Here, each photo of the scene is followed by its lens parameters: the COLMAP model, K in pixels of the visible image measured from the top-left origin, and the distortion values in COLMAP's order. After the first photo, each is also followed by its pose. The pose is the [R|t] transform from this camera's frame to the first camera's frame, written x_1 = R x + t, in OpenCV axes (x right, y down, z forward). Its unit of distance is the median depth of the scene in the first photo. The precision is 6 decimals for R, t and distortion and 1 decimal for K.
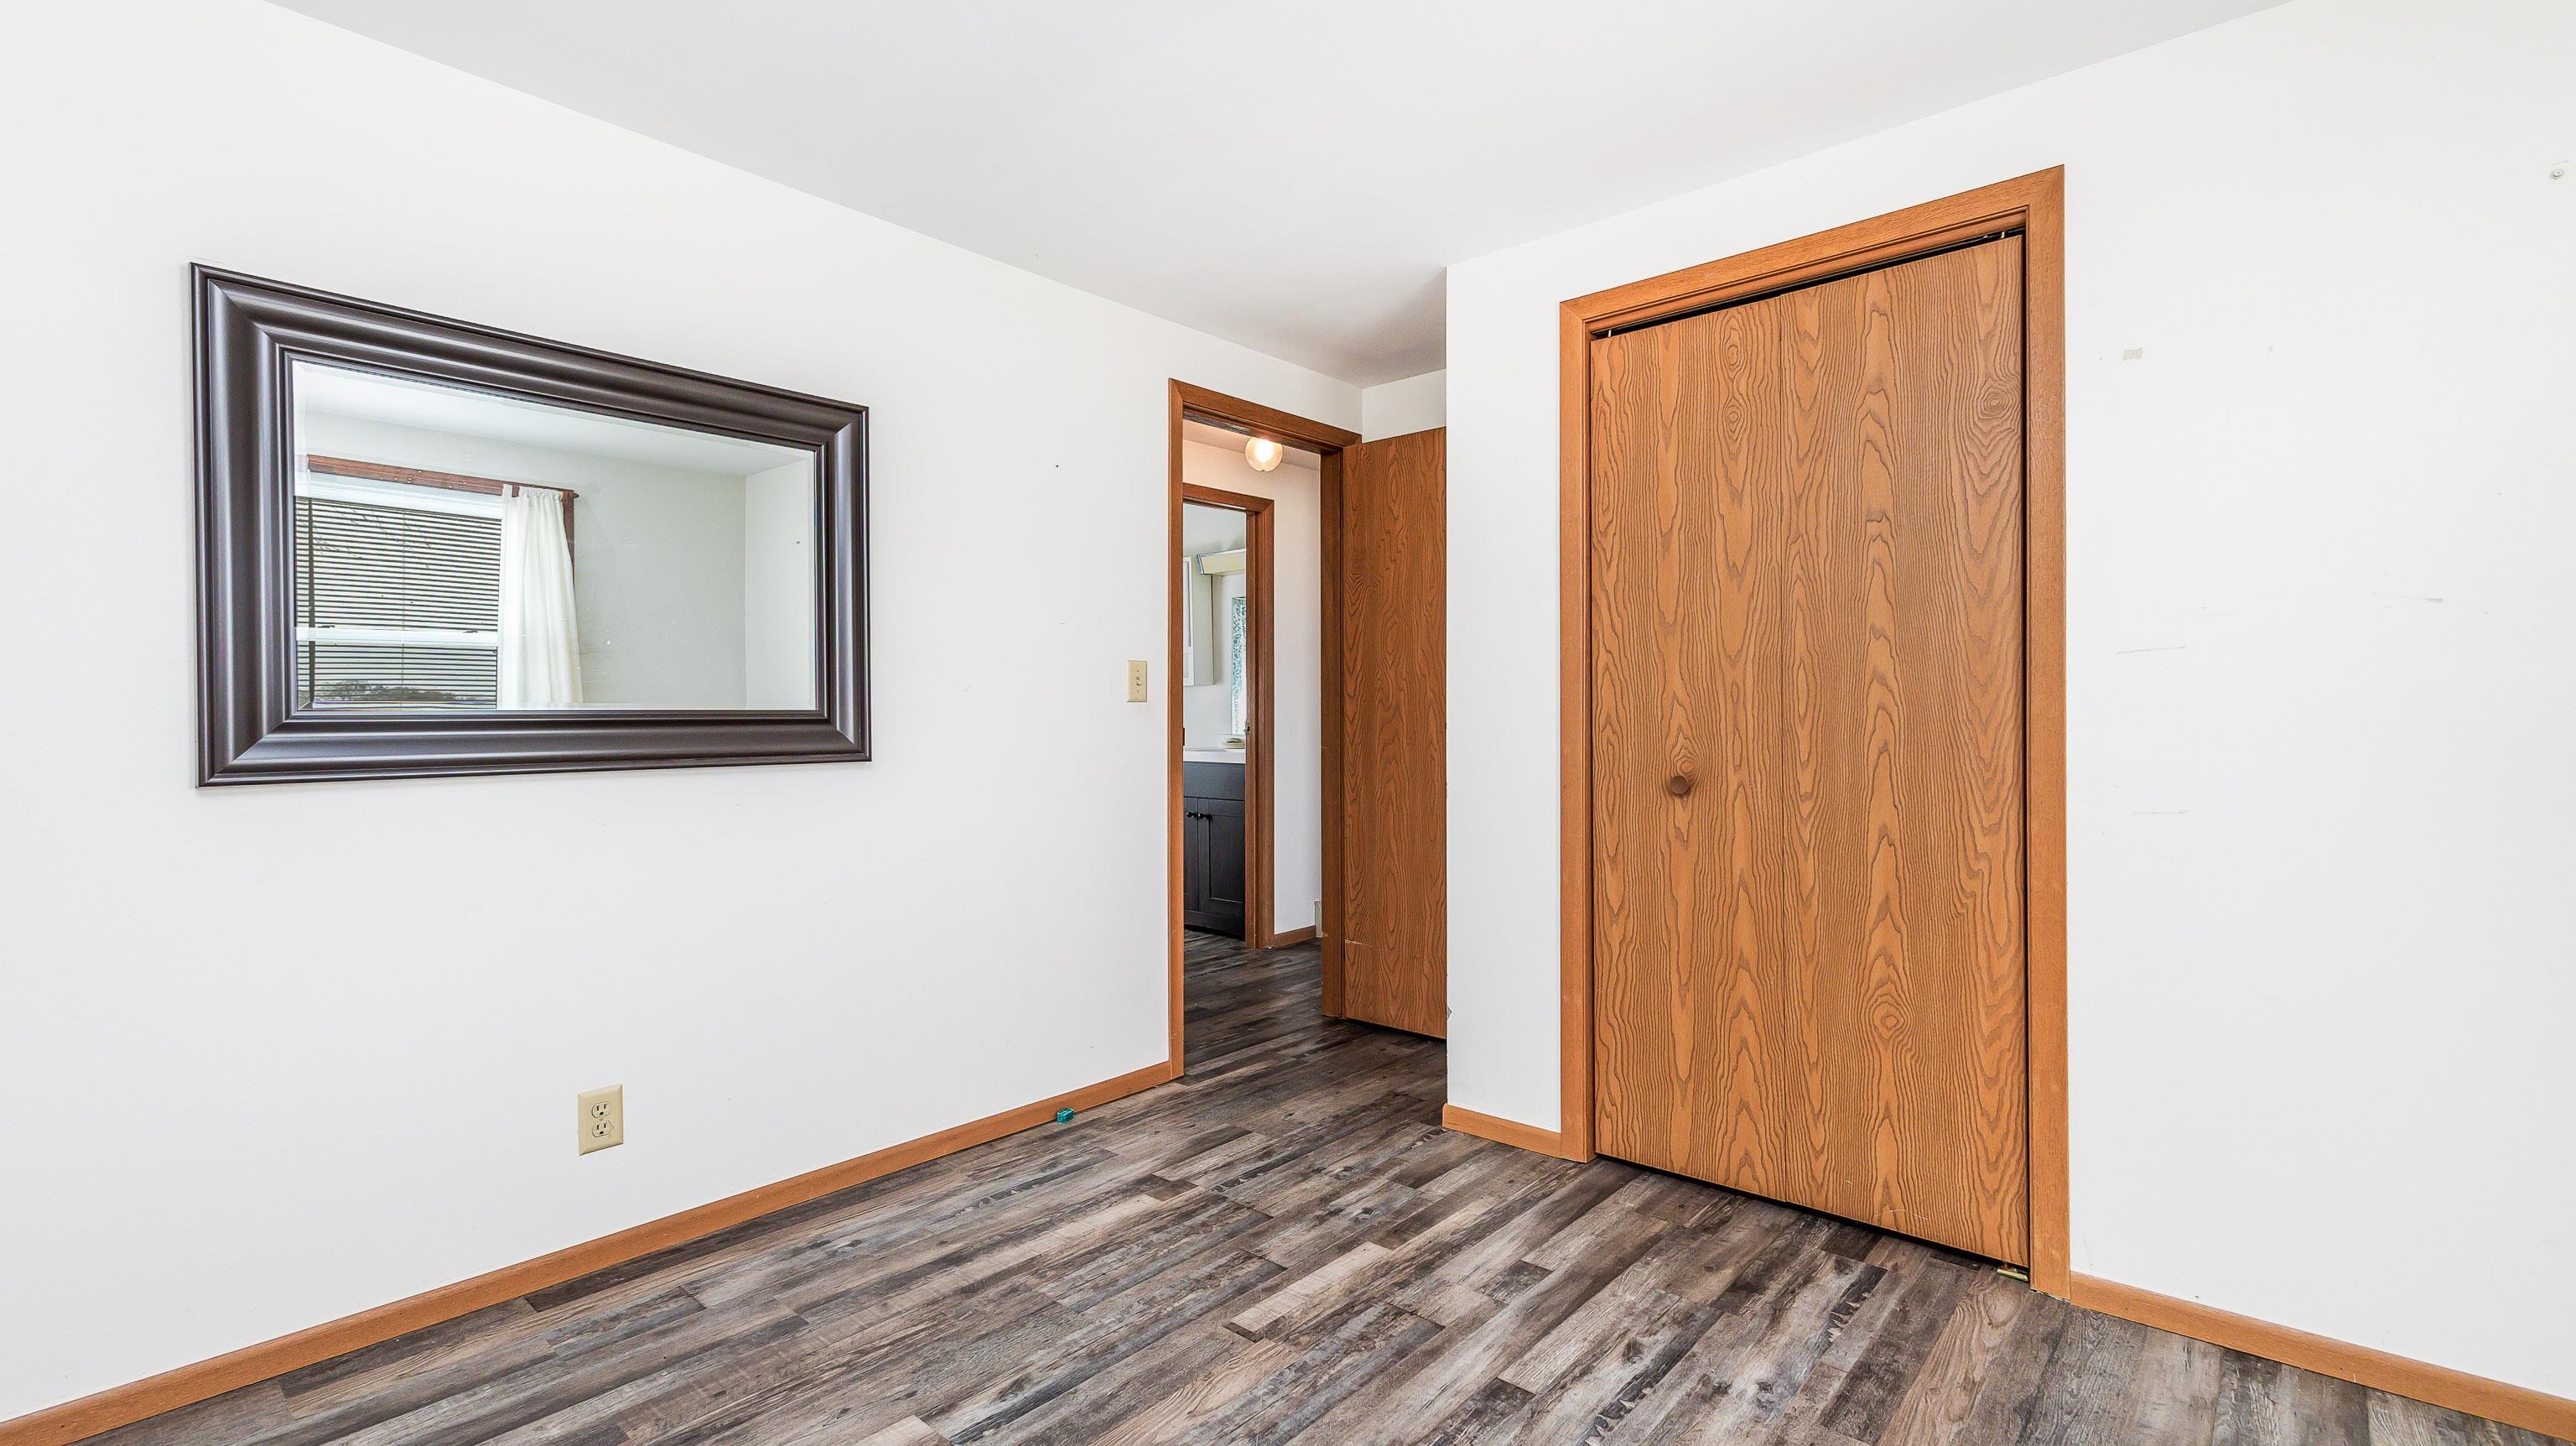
lens RADIAL K [[1127.5, 0, 1288.3], [0, 1127.5, 723.1], [0, 0, 1]] dist [0.004226, -0.000821]
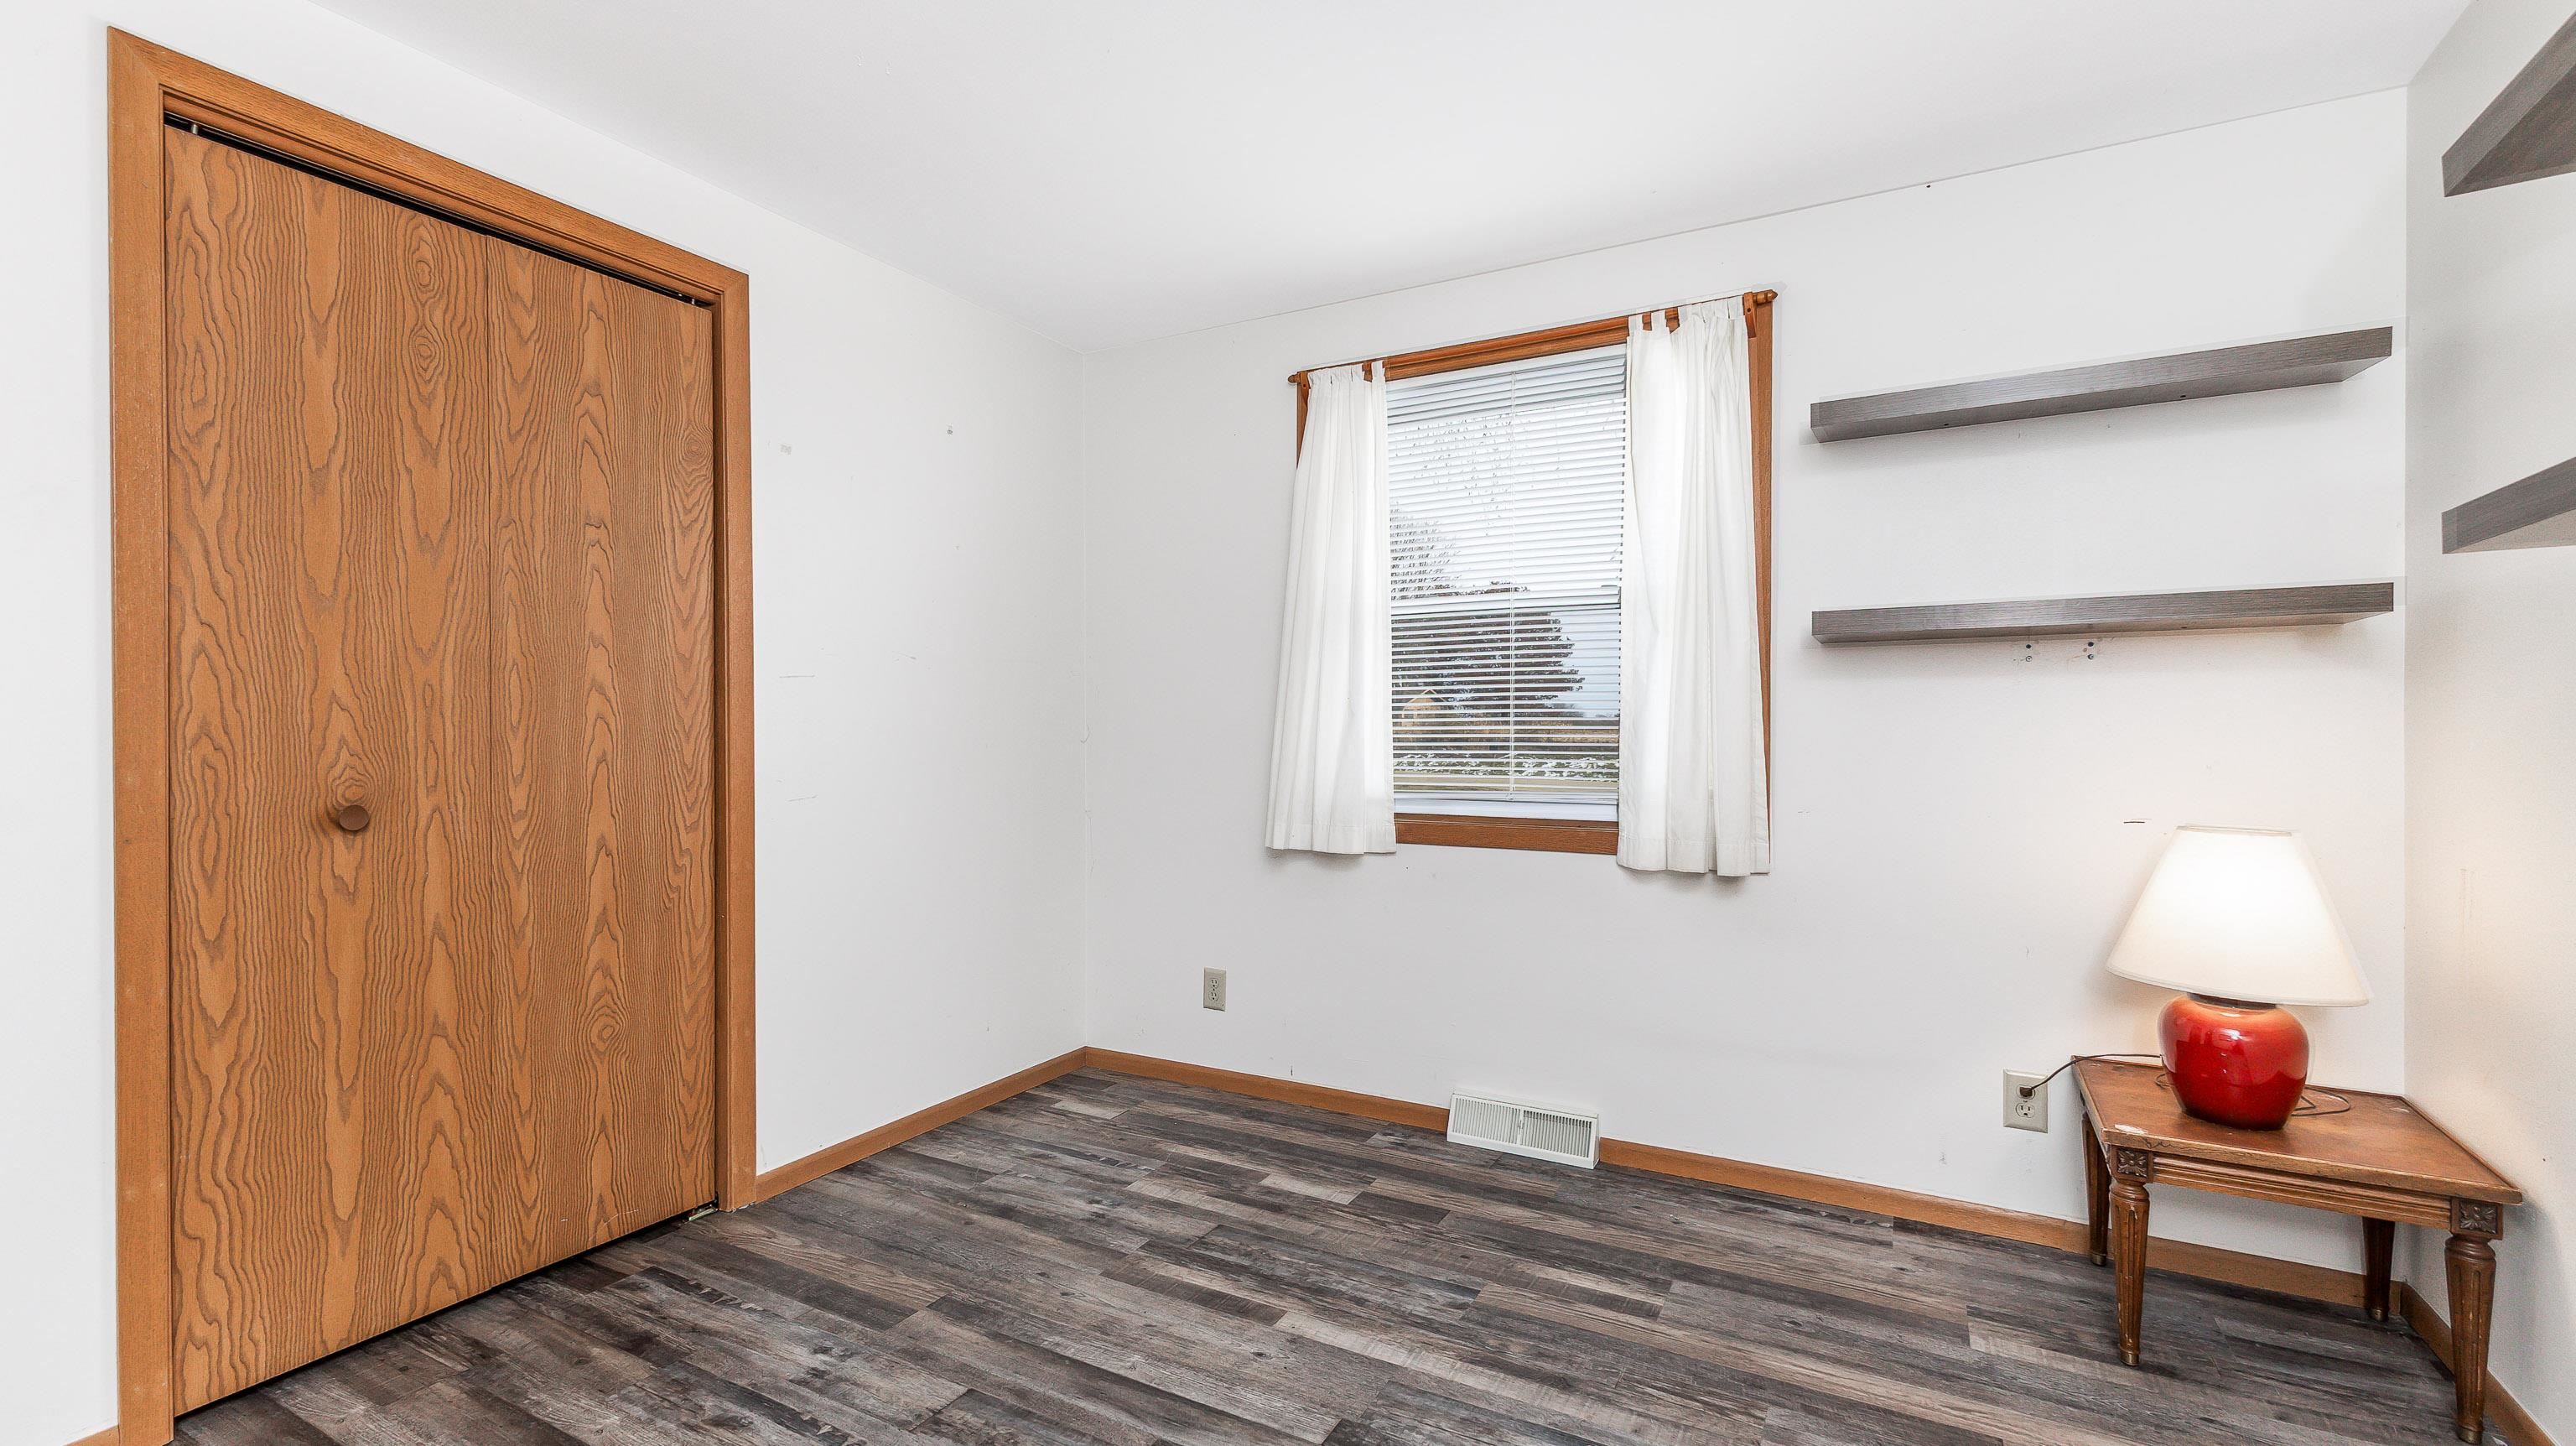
lens RADIAL K [[1127.5, 0, 1289.3], [0, 1127.5, 726.5], [0, 0, 1]] dist [0.004226, -0.000821]
pose [[-0.221533, 0.000672, 0.975153, -0.557381], [0.001859, 0.999998, -0.000267, -0.003959], [-0.975151, 0.001753, -0.221534, 0.618602]]
